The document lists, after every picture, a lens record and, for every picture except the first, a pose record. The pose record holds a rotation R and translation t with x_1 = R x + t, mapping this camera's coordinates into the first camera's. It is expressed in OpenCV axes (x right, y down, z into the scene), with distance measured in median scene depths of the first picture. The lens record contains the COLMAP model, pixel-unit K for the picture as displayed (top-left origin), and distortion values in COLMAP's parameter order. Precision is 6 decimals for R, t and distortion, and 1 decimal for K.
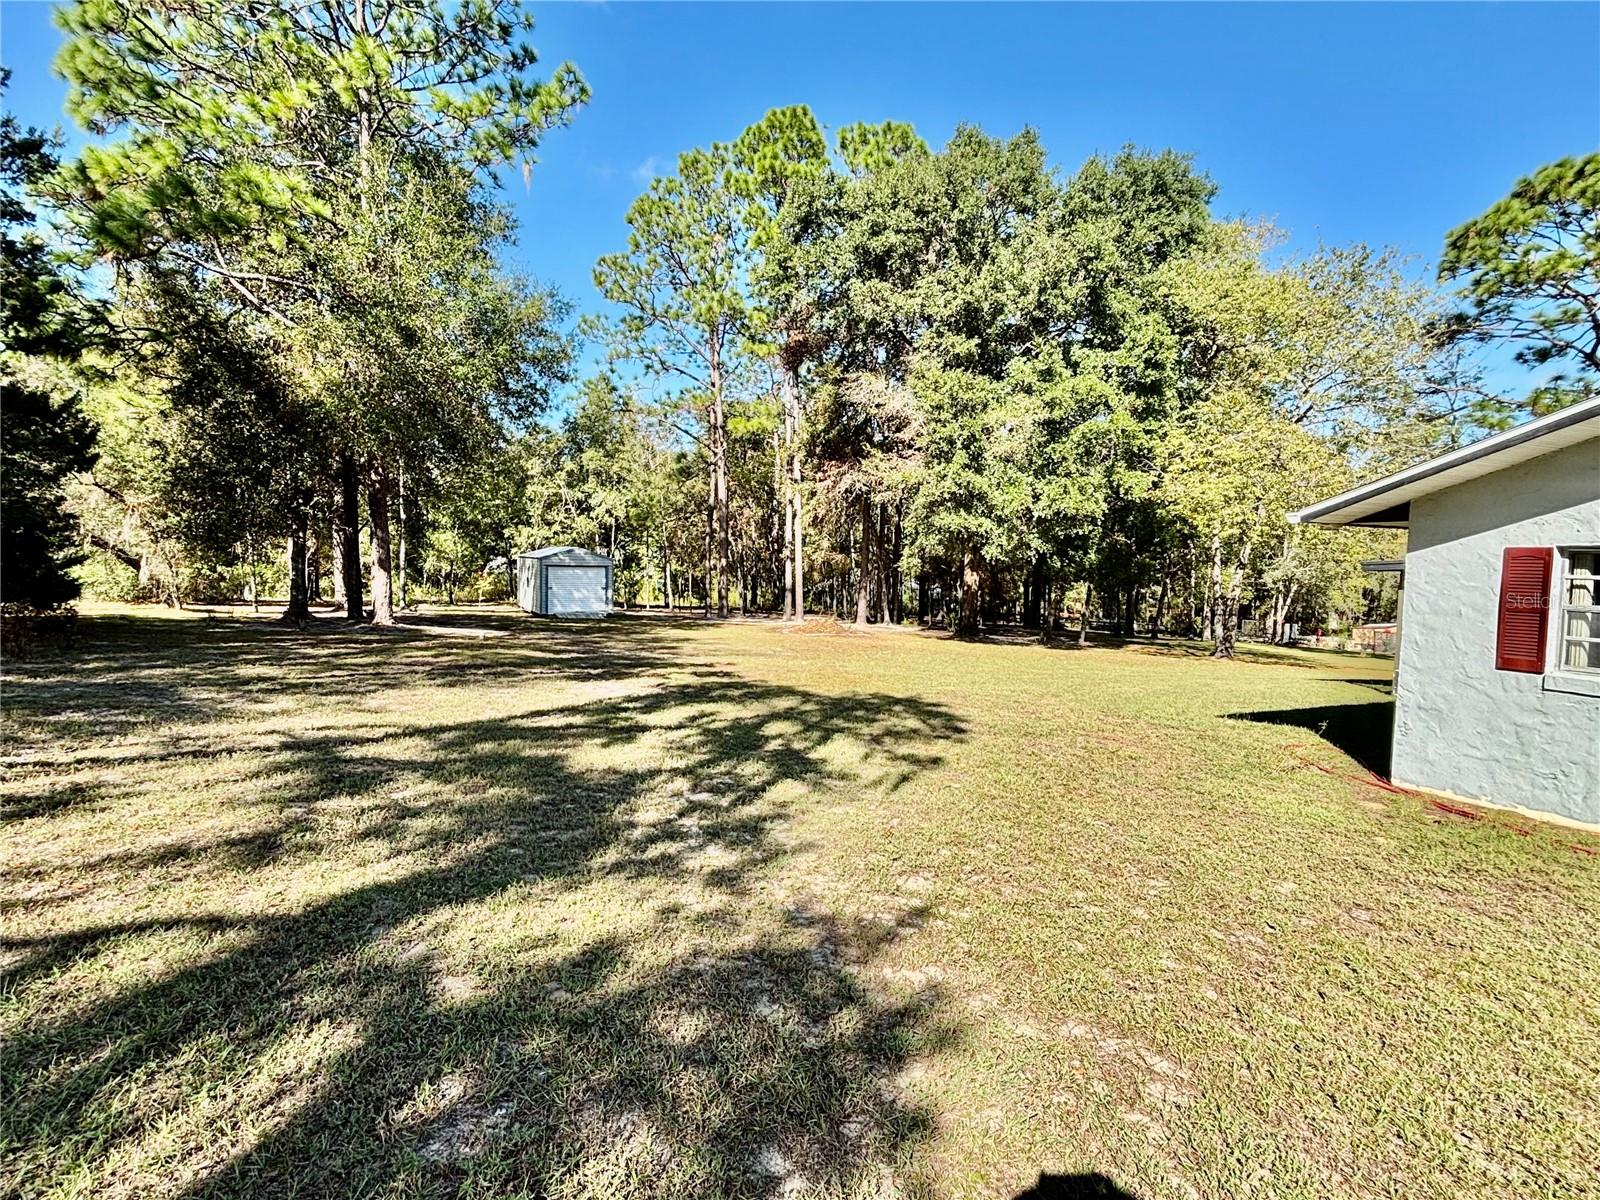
lens RADIAL K [[789.3, 0, 797.6], [0, 789.3, 598.0], [0, 0, 1]] dist [-0.002402, -0.001433]
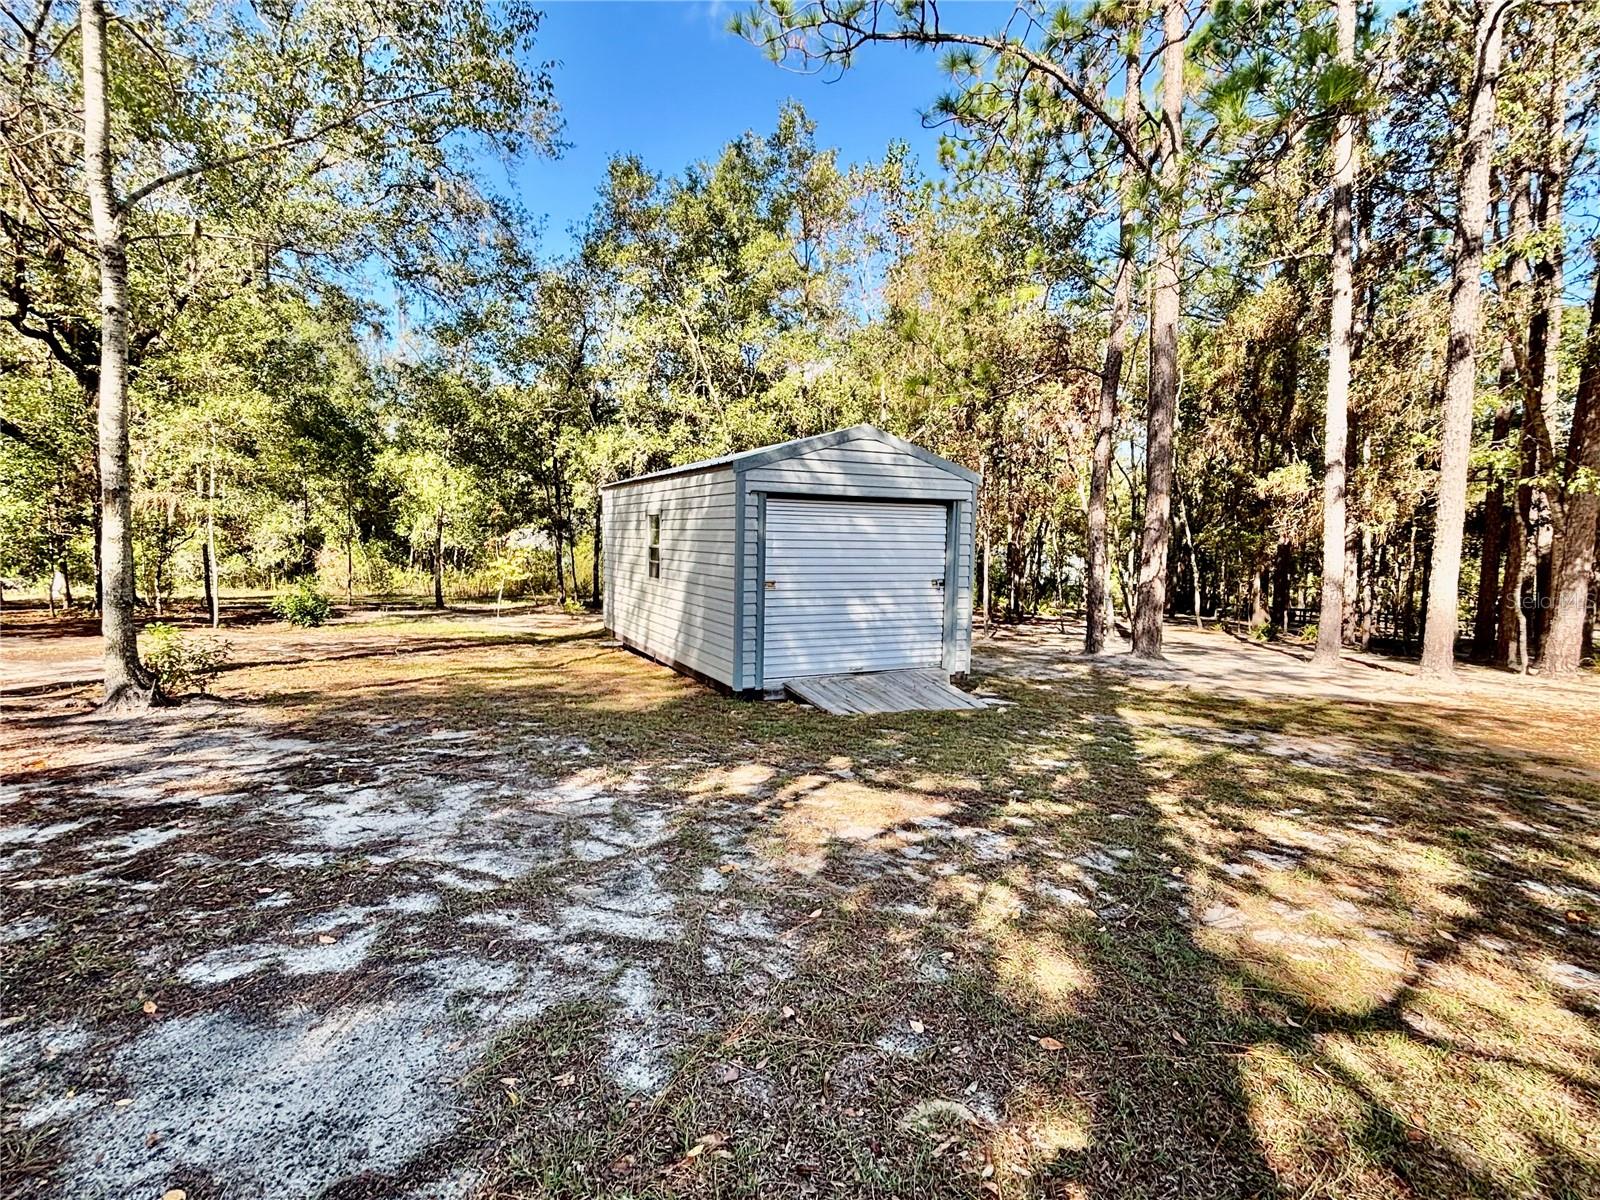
lens RADIAL K [[789.3, 0, 802.2], [0, 789.3, 599.8], [0, 0, 1]] dist [-0.002402, -0.001433]
pose [[0.999820, -0.001896, -0.018888, -0.233768], [0.002420, 0.999612, 0.027740, -0.011474], [0.018828, -0.027781, 0.999437, 0.584278]]
